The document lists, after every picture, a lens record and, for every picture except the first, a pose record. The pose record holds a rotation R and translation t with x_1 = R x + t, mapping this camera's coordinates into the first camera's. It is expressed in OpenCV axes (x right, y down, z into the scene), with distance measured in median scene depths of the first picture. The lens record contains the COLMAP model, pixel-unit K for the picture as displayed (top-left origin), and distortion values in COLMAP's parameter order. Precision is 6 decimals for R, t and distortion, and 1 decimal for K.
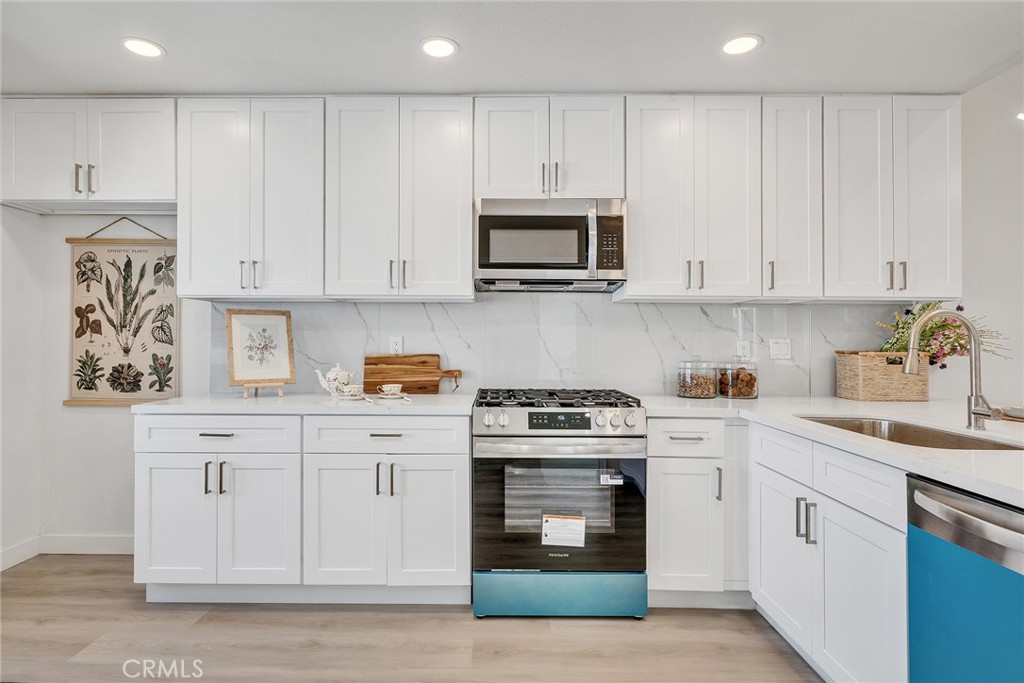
lens RADIAL K [[586.1, 0, 509.2], [0, 586.1, 334.6], [0, 0, 1]] dist [-0.001491, 0.001344]
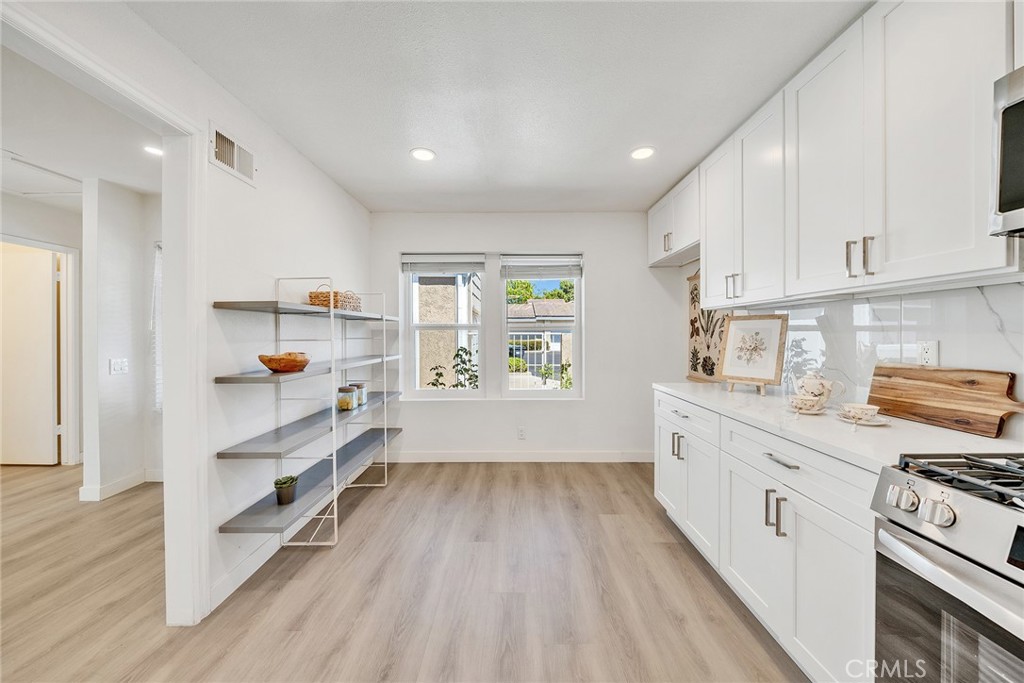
lens RADIAL K [[350.5, 0, 507.3], [0, 350.5, 337.4], [0, 0, 1]] dist [-0.002379, -0.000164]
pose [[-0.038907, 0.007149, -0.999217, 0.252316], [0.013415, 0.999888, 0.006631, -0.010331], [0.999153, -0.013147, -0.038998, 0.531074]]
